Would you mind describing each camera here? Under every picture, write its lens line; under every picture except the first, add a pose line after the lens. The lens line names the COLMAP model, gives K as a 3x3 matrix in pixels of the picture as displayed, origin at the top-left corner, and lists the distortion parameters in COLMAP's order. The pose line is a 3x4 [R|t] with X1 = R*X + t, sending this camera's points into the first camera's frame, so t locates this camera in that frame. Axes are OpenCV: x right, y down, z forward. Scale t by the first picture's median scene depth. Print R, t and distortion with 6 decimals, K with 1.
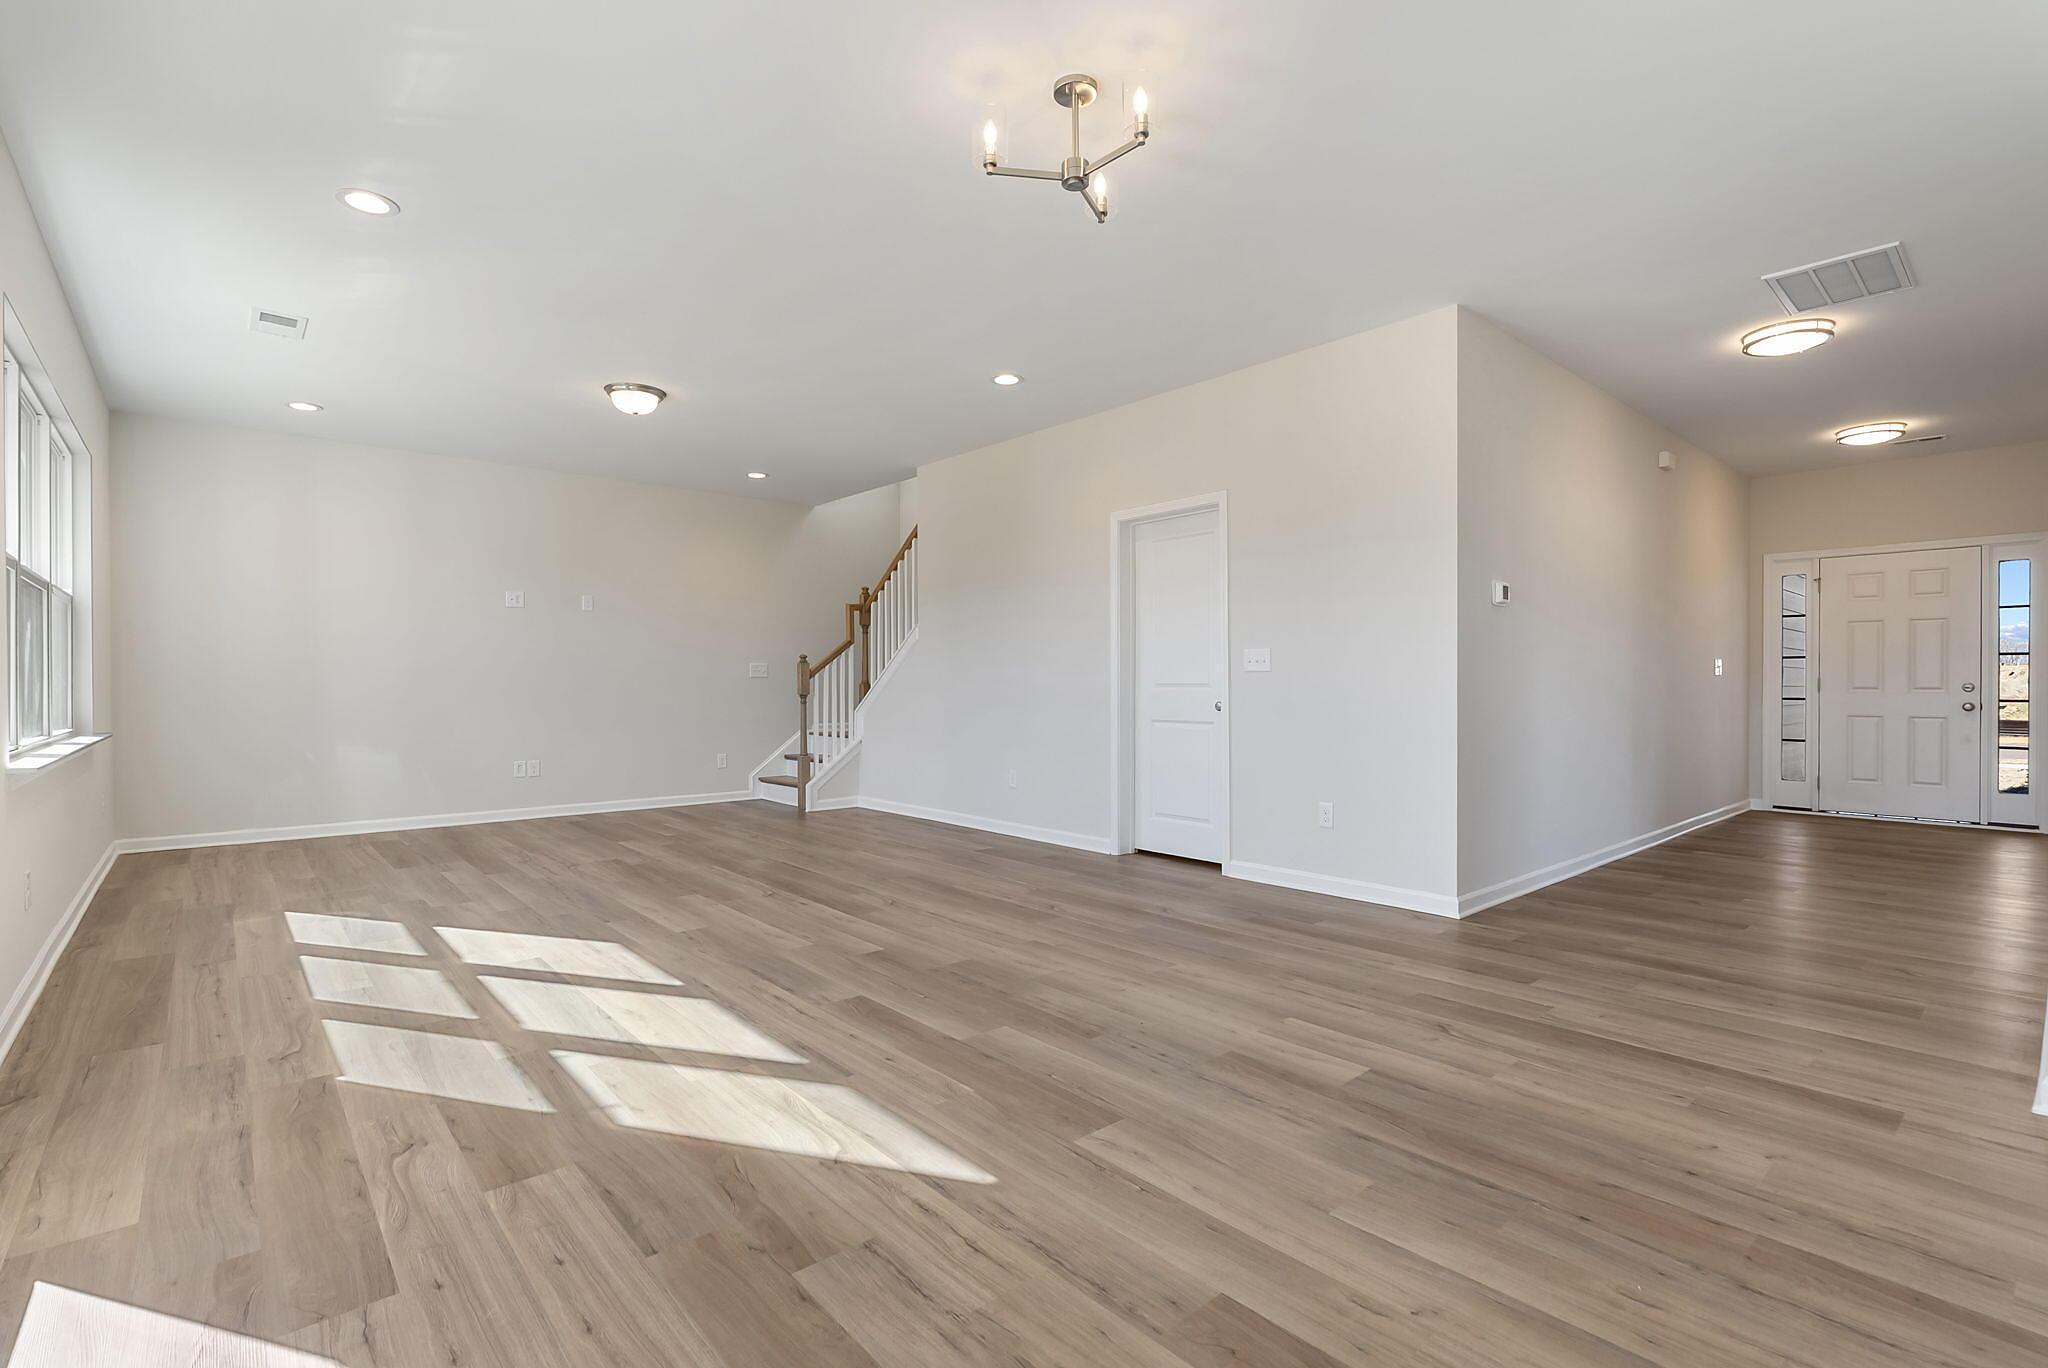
lens RADIAL K [[936.7, 0, 1026.0], [0, 936.7, 678.1], [0, 0, 1]] dist [-0.003393, -0.000917]
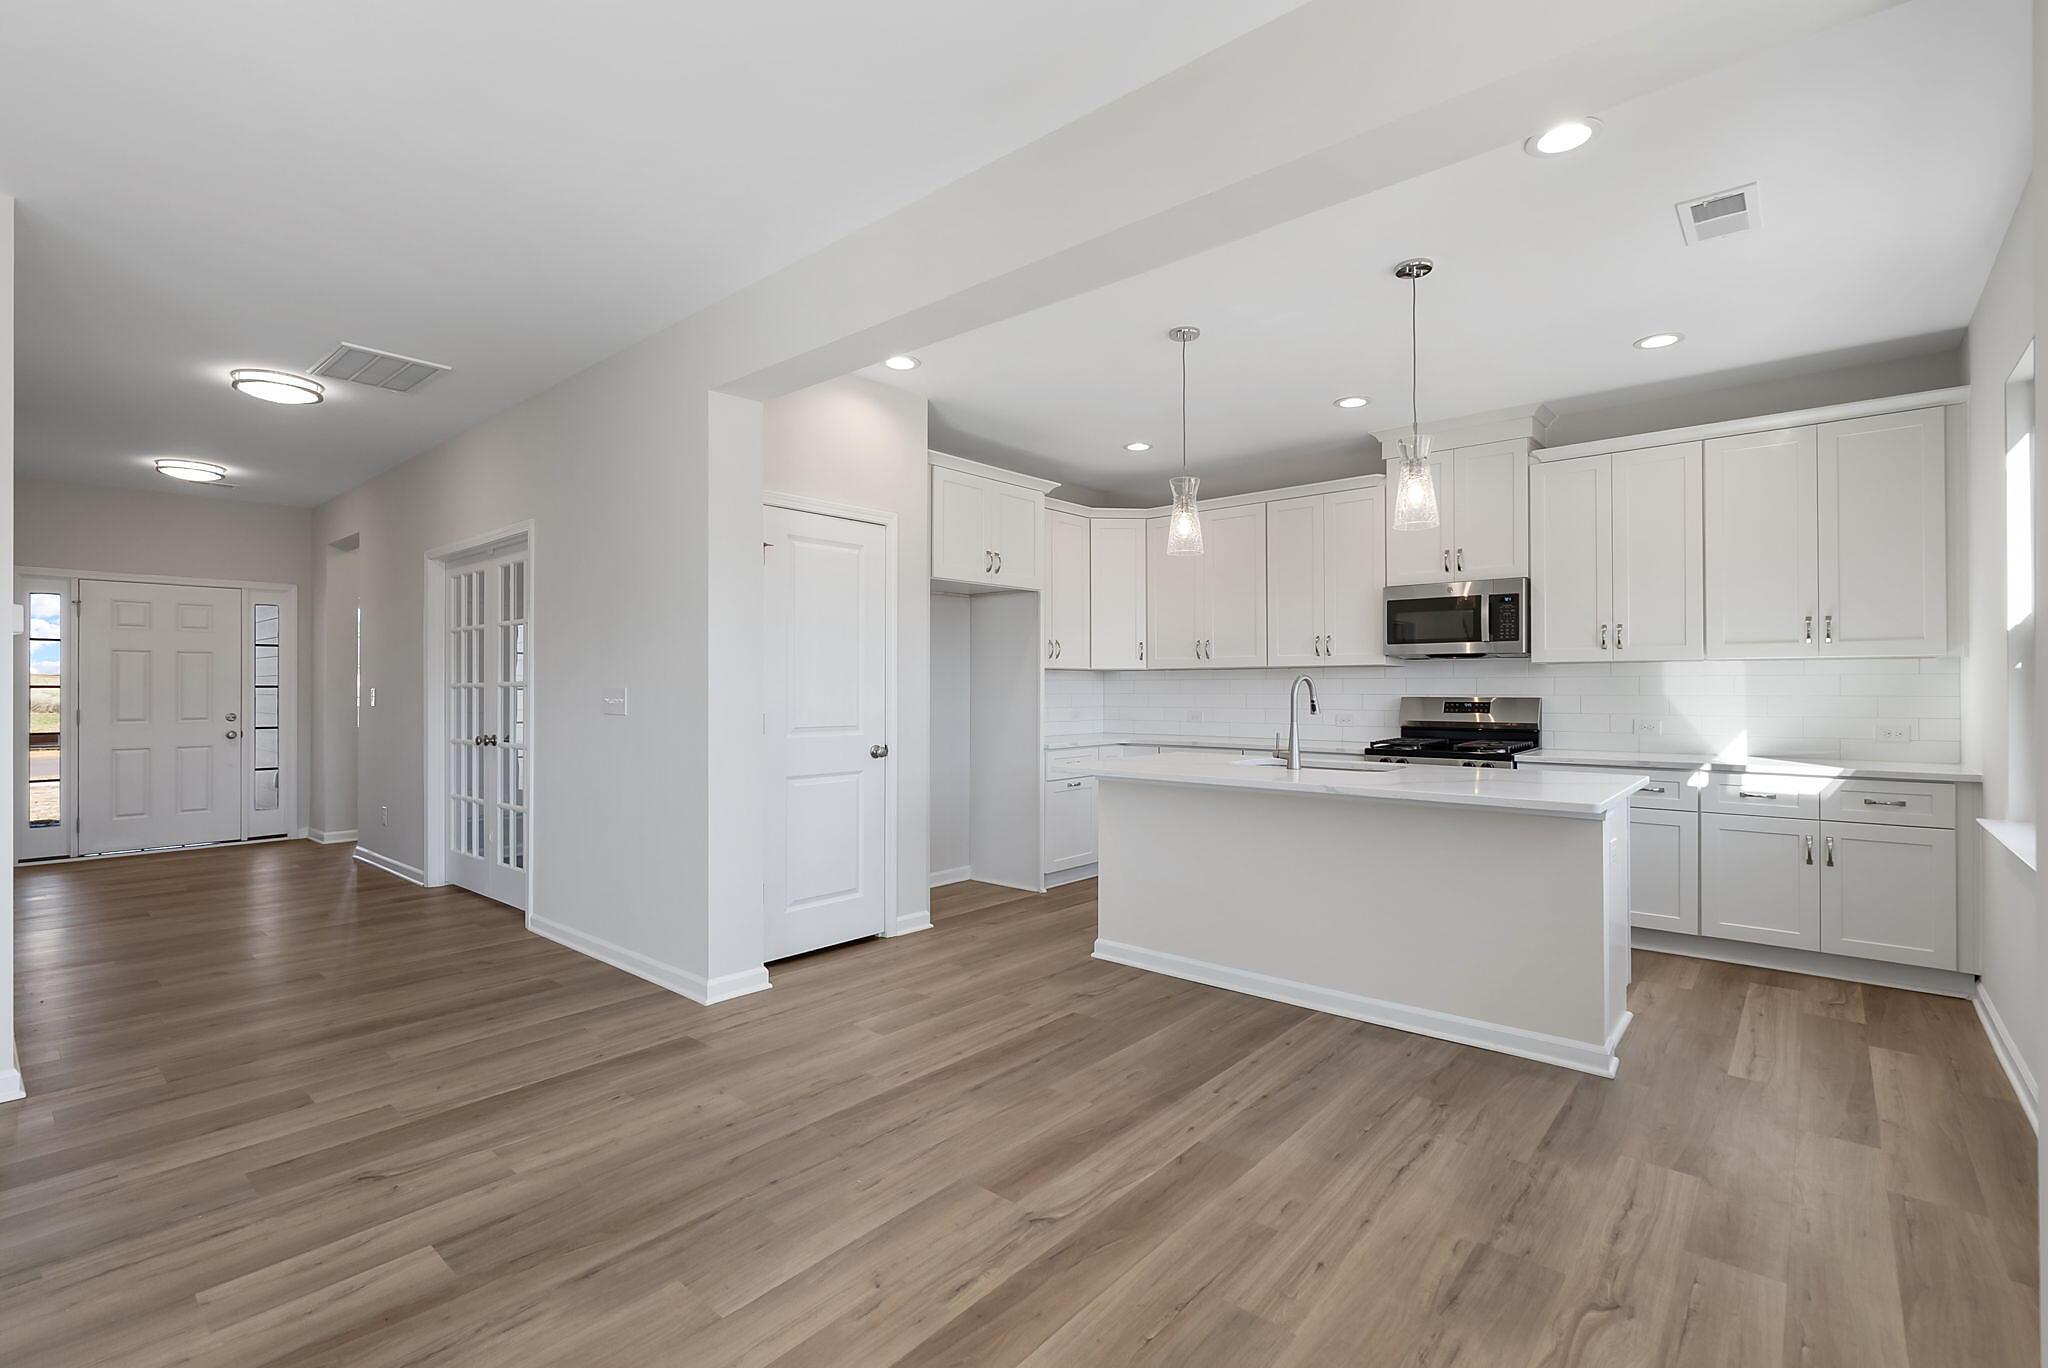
lens RADIAL K [[936.7, 0, 1026.3], [0, 936.7, 686.4], [0, 0, 1]] dist [-0.003393, -0.000917]
pose [[-0.133497, -0.005257, 0.991035, -0.474758], [0.000435, 0.999986, 0.005363, -0.074341], [-0.991049, 0.001147, -0.133493, 0.538620]]
